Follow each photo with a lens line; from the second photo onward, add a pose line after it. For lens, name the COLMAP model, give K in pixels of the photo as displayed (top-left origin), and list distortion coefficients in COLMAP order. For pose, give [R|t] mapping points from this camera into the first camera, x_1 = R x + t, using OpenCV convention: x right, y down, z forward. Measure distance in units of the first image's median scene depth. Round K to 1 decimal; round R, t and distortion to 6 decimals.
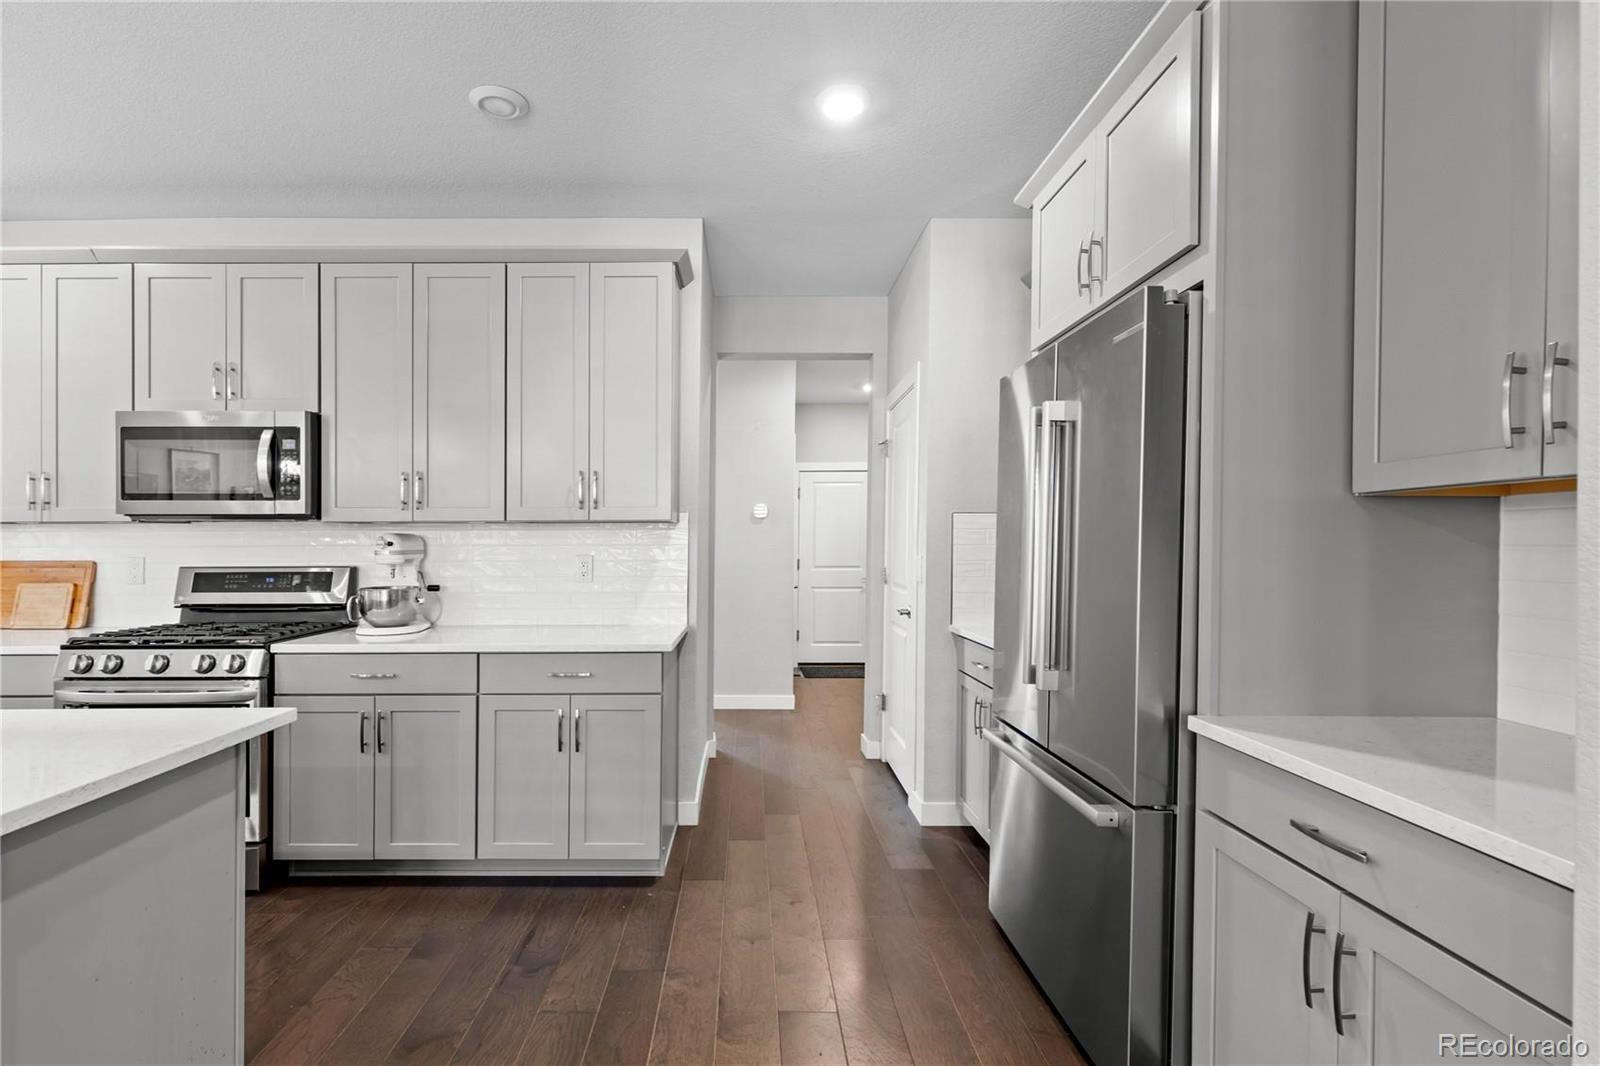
lens RADIAL K [[769.4, 0, 732.5], [0, 769.4, 541.7], [0, 0, 1]] dist [0.005979, 0.000570]
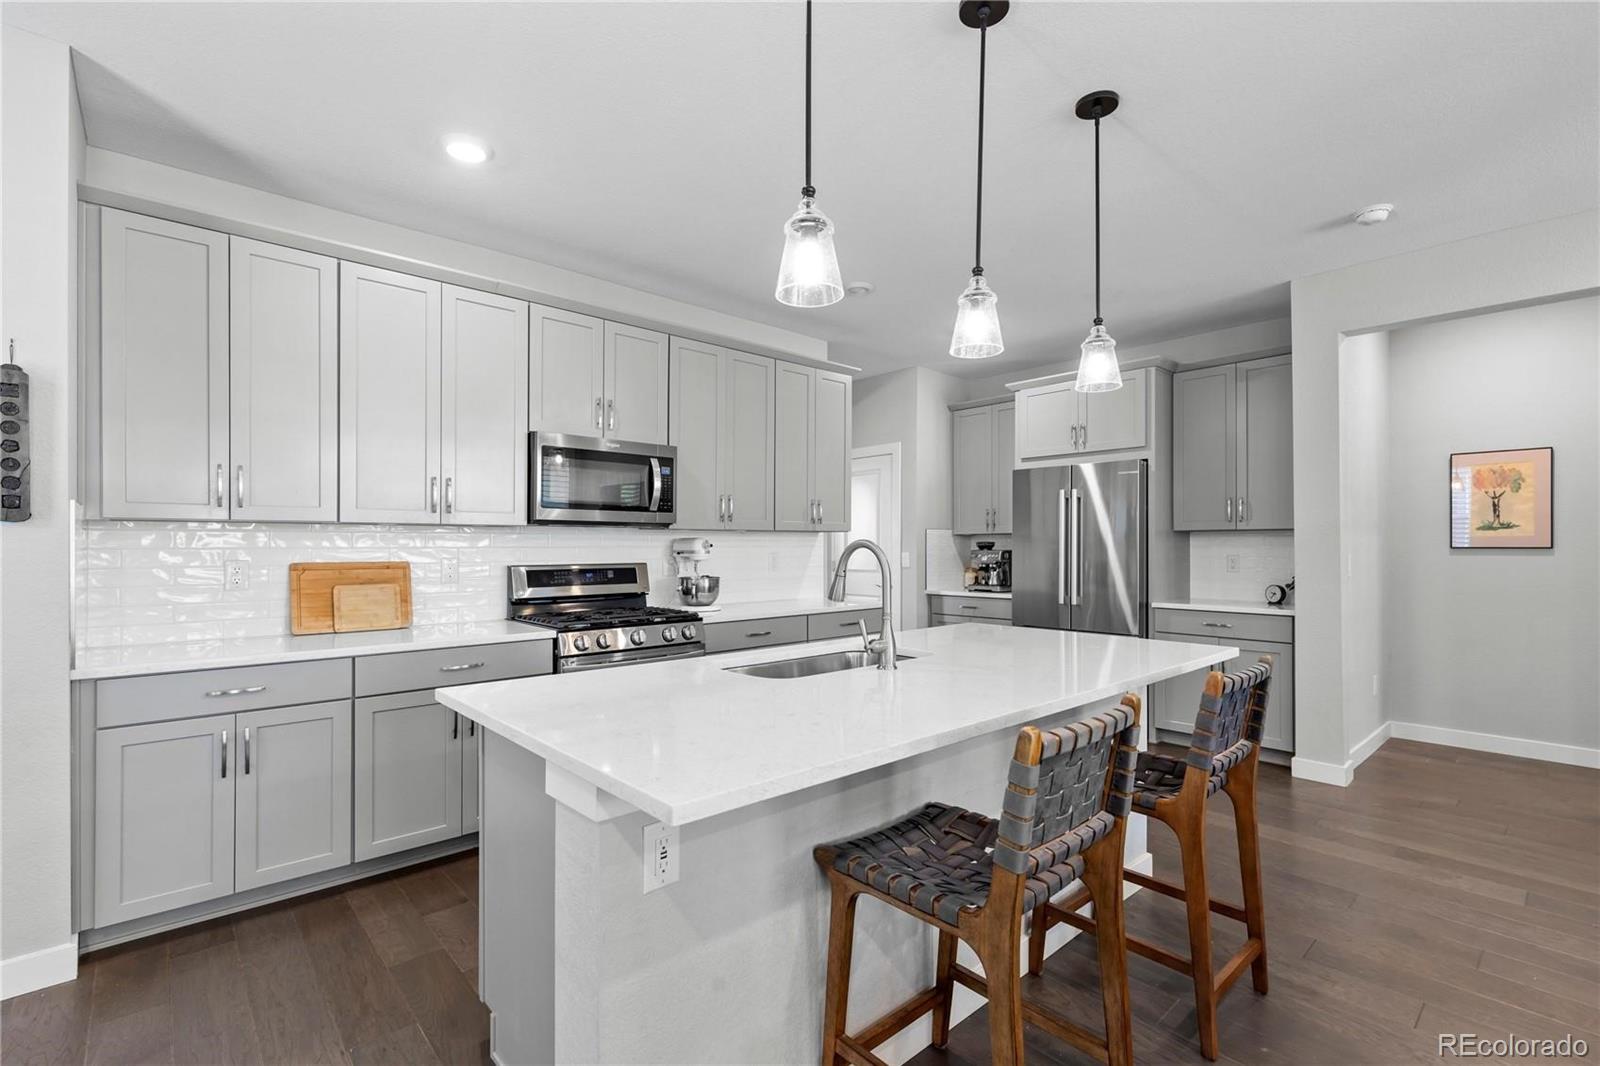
lens RADIAL K [[726.0, 0, 799.9], [0, 726.0, 540.9], [0, 0, 1]] dist [0.007469, -0.001424]
pose [[0.721919, 0.005952, 0.691952, -1.242624], [-0.002953, 0.999980, -0.005520, 0.001299], [-0.691972, 0.001942, 0.721922, -0.055651]]
